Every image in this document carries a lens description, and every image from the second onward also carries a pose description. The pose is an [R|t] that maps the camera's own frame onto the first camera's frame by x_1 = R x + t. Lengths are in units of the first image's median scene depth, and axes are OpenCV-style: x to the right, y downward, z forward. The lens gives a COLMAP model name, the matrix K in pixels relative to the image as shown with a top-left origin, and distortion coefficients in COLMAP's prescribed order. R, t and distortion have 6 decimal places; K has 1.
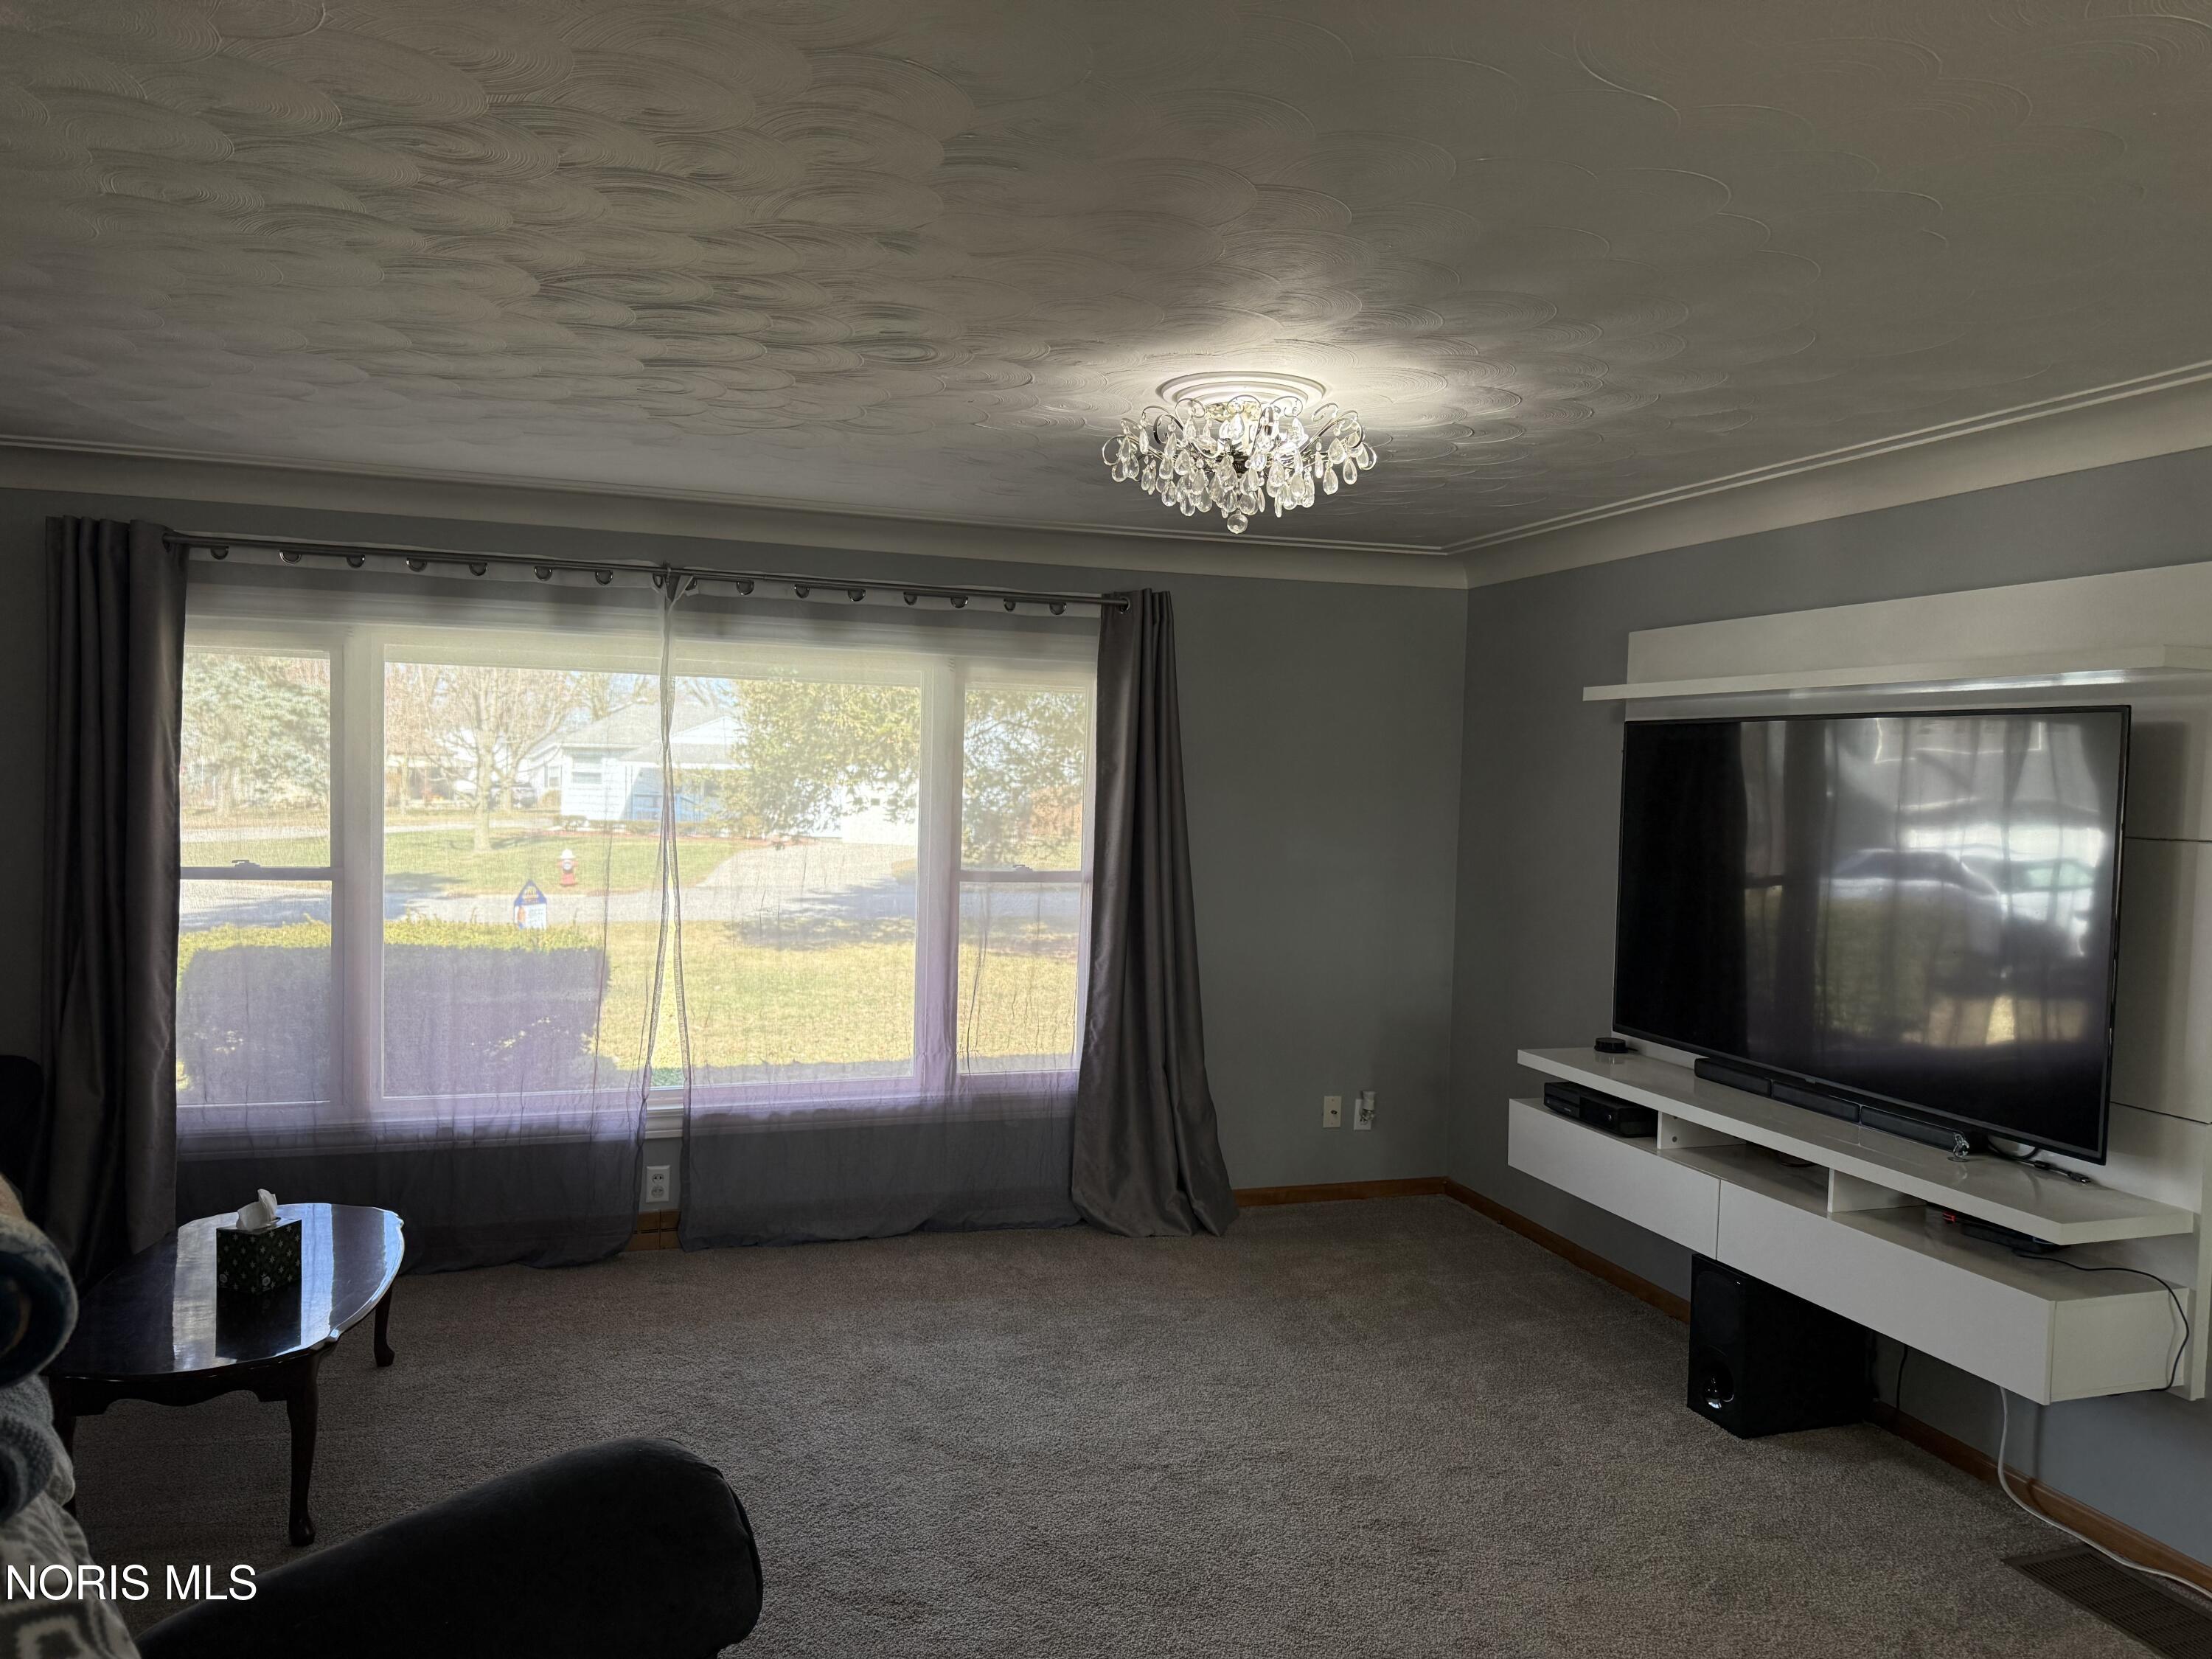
lens RADIAL K [[1584.7, 0, 1106.0], [0, 1584.7, 829.5], [0, 0, 1]] dist [0.178007, -0.277137]
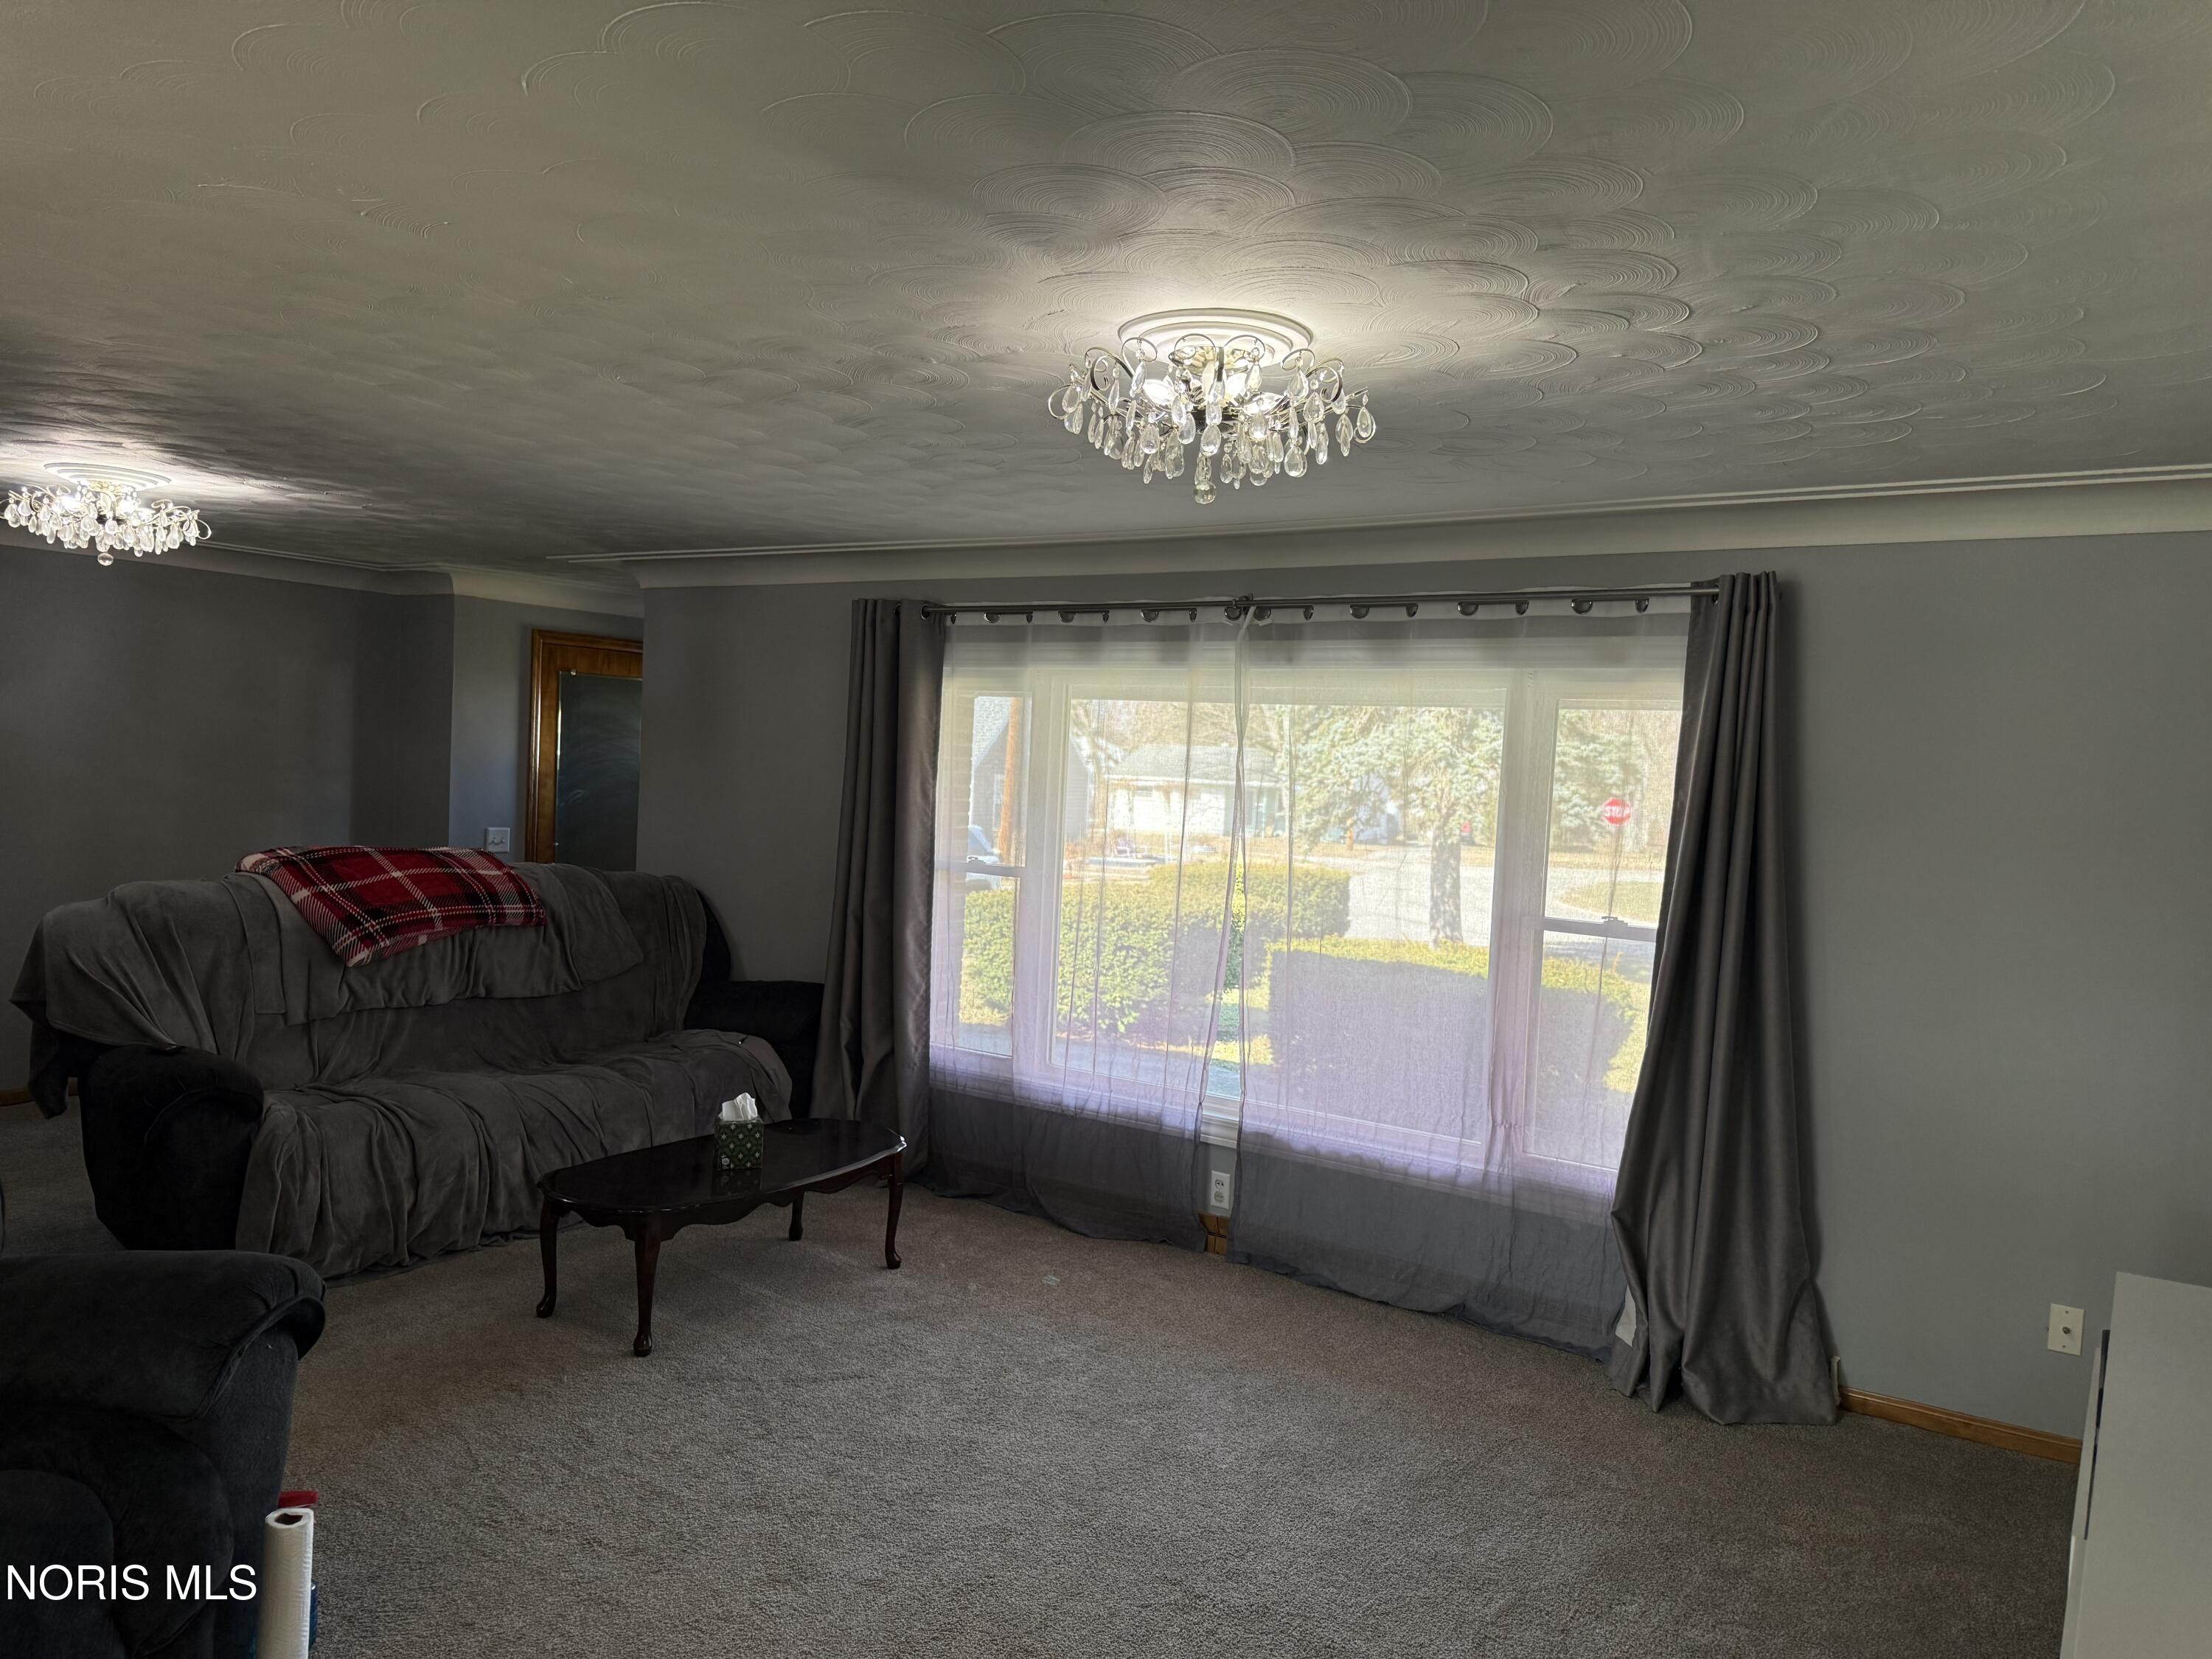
lens RADIAL K [[1584.7, 0, 1106.0], [0, 1584.7, 829.5], [0, 0, 1]] dist [0.178007, -0.277137]
pose [[0.612788, 0.035265, -0.789460, 0.485177], [-0.062021, 0.998069, -0.003557, -0.004490], [0.787809, 0.051143, 0.613792, 0.296509]]
